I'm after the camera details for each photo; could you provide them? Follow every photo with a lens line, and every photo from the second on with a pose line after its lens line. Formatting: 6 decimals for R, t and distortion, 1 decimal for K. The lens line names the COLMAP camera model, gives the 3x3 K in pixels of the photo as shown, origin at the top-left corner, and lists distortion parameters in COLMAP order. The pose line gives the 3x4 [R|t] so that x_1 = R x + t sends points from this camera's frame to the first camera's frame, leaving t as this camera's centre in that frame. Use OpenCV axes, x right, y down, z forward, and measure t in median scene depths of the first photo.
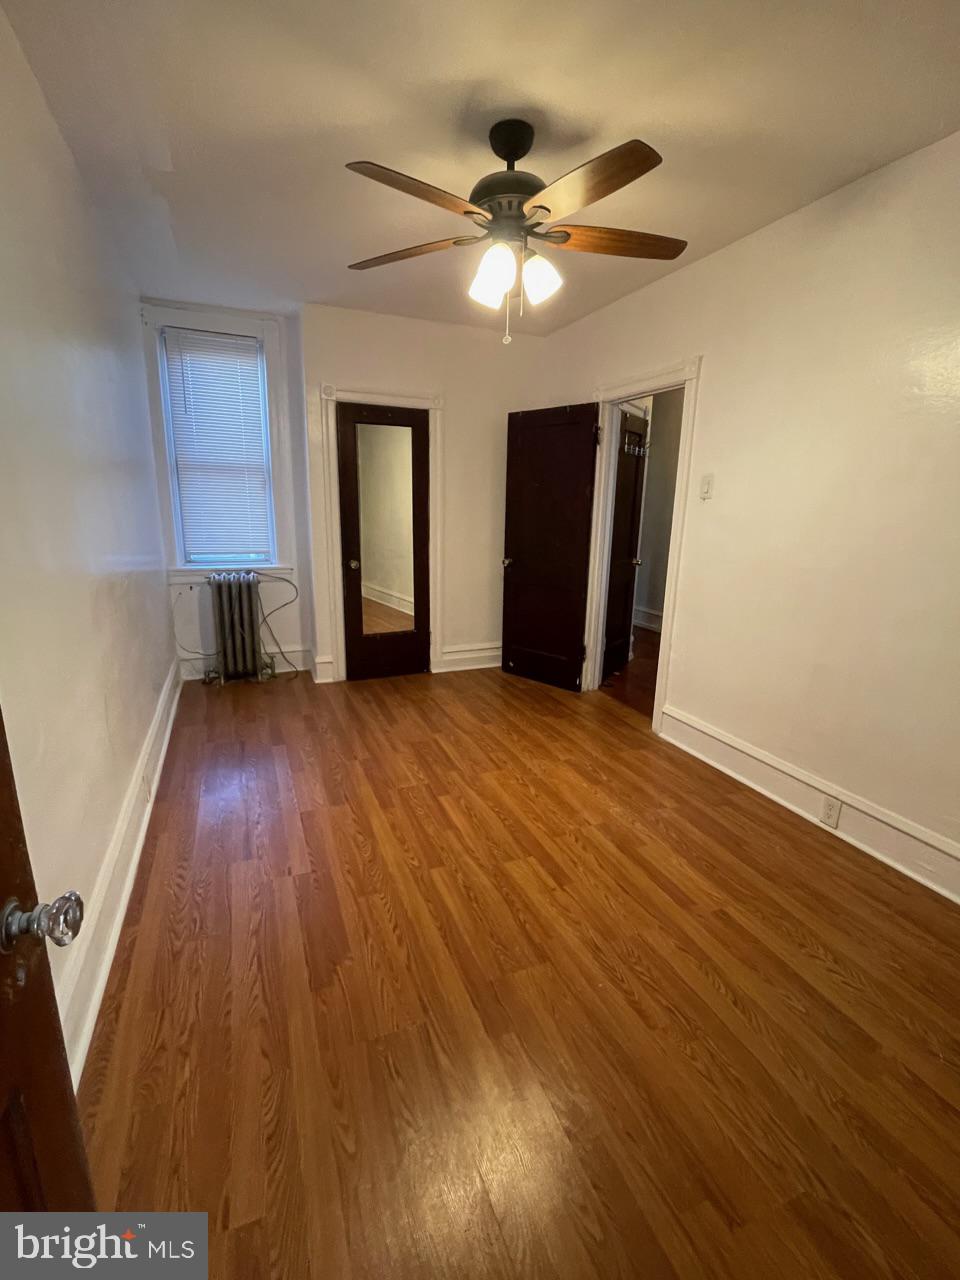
lens RADIAL K [[581.5, 0, 487.6], [0, 581.5, 648.3], [0, 0, 1]] dist [-0.002698, -0.000273]
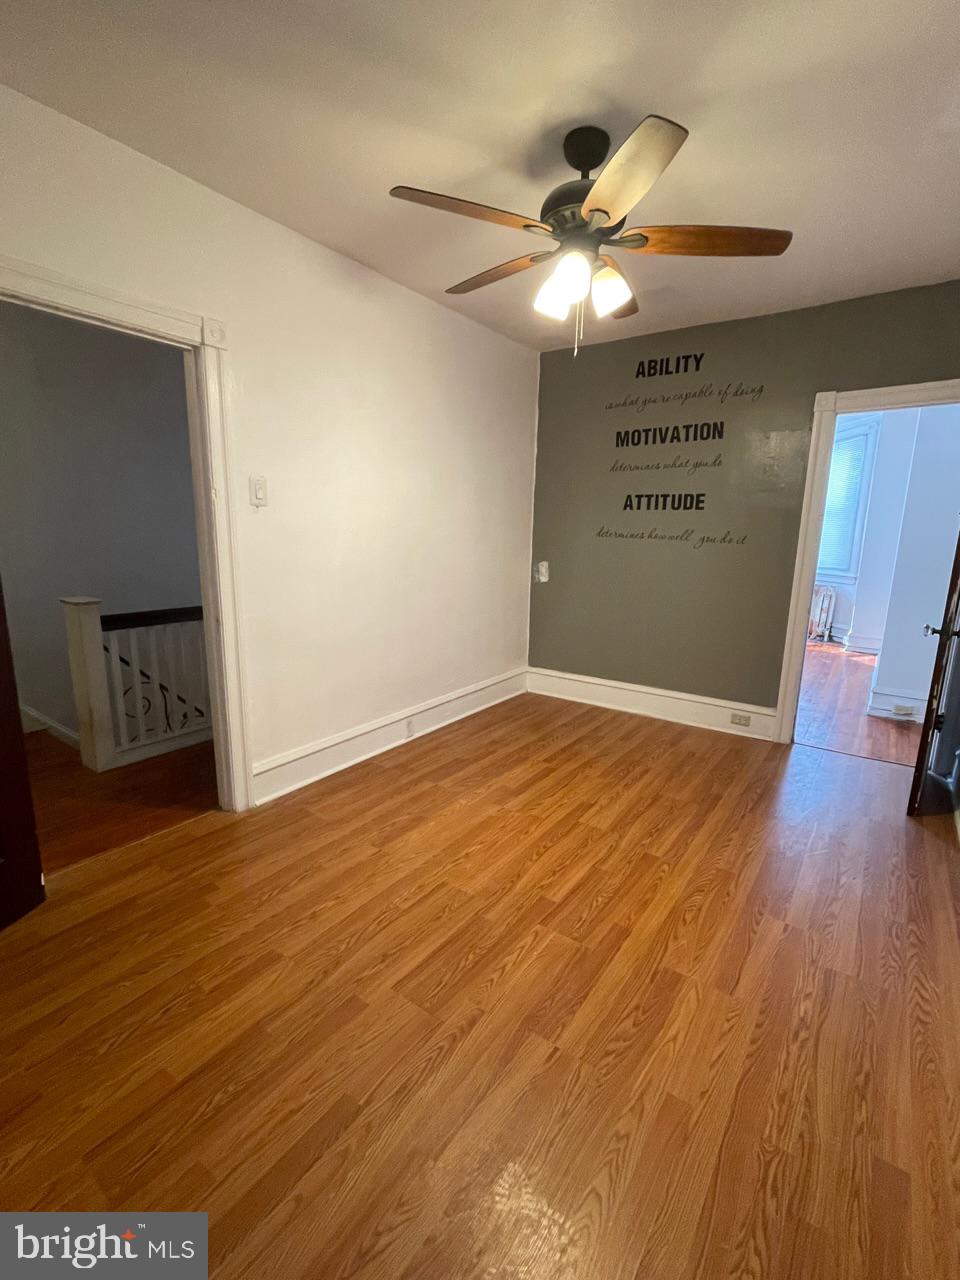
lens RADIAL K [[581.5, 0, 476.9], [0, 581.5, 642.7], [0, 0, 1]] dist [-0.002698, -0.000273]
pose [[-0.521186, -0.202533, 0.829063, -0.695913], [0.181306, 0.922984, 0.339454, -0.396513], [-0.833963, 0.327232, -0.444326, 1.537282]]
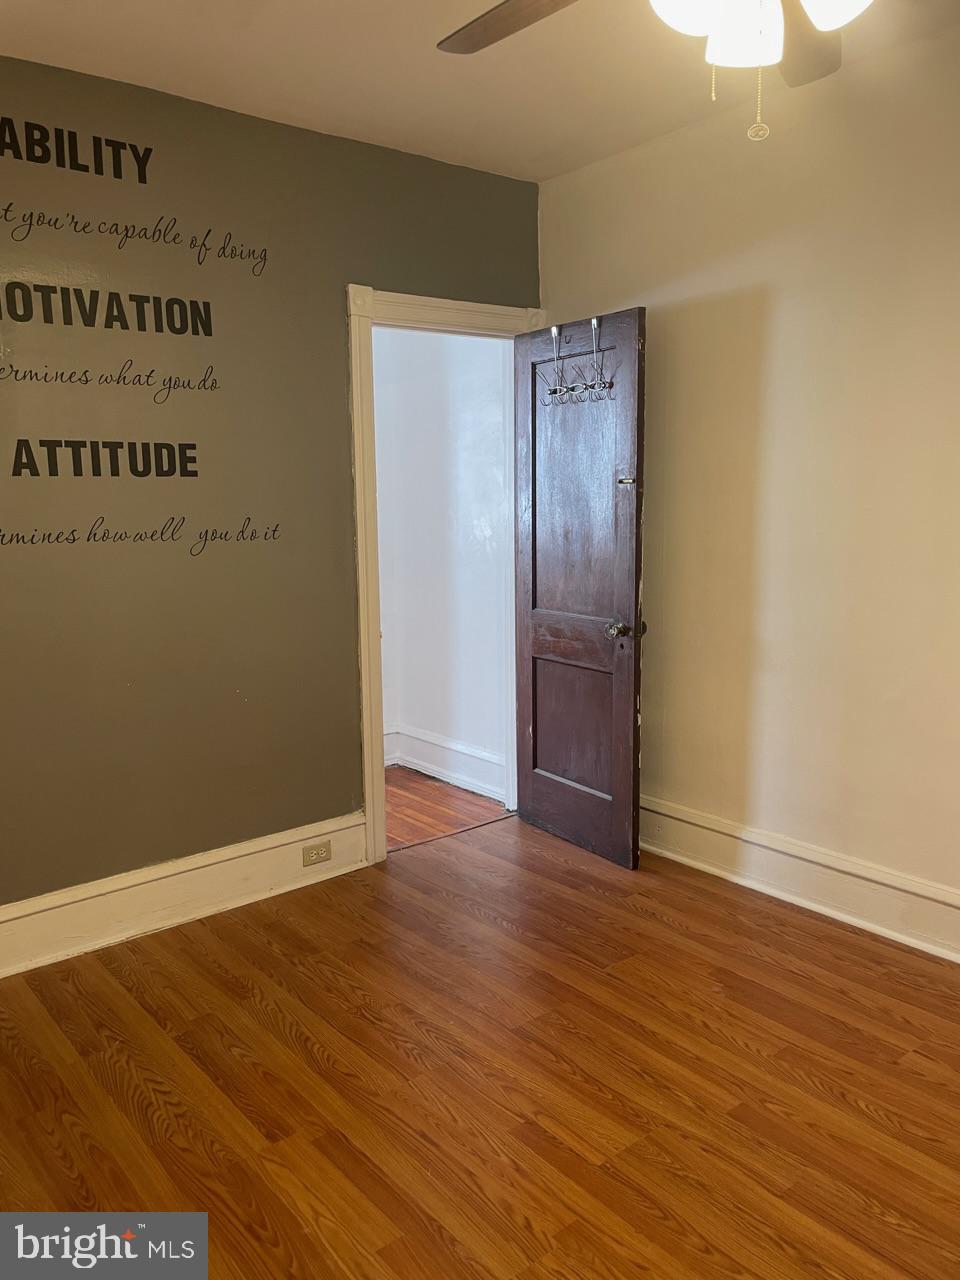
lens RADIAL K [[972.1, 0, 482.7], [0, 972.1, 639.4], [0, 0, 1]] dist [0.070228, -0.088928]
pose [[-0.959578, 0.033698, -0.279418, 0.401227], [-0.076424, 0.924304, 0.373927, -0.398425], [0.270867, 0.380167, -0.884367, 1.544807]]
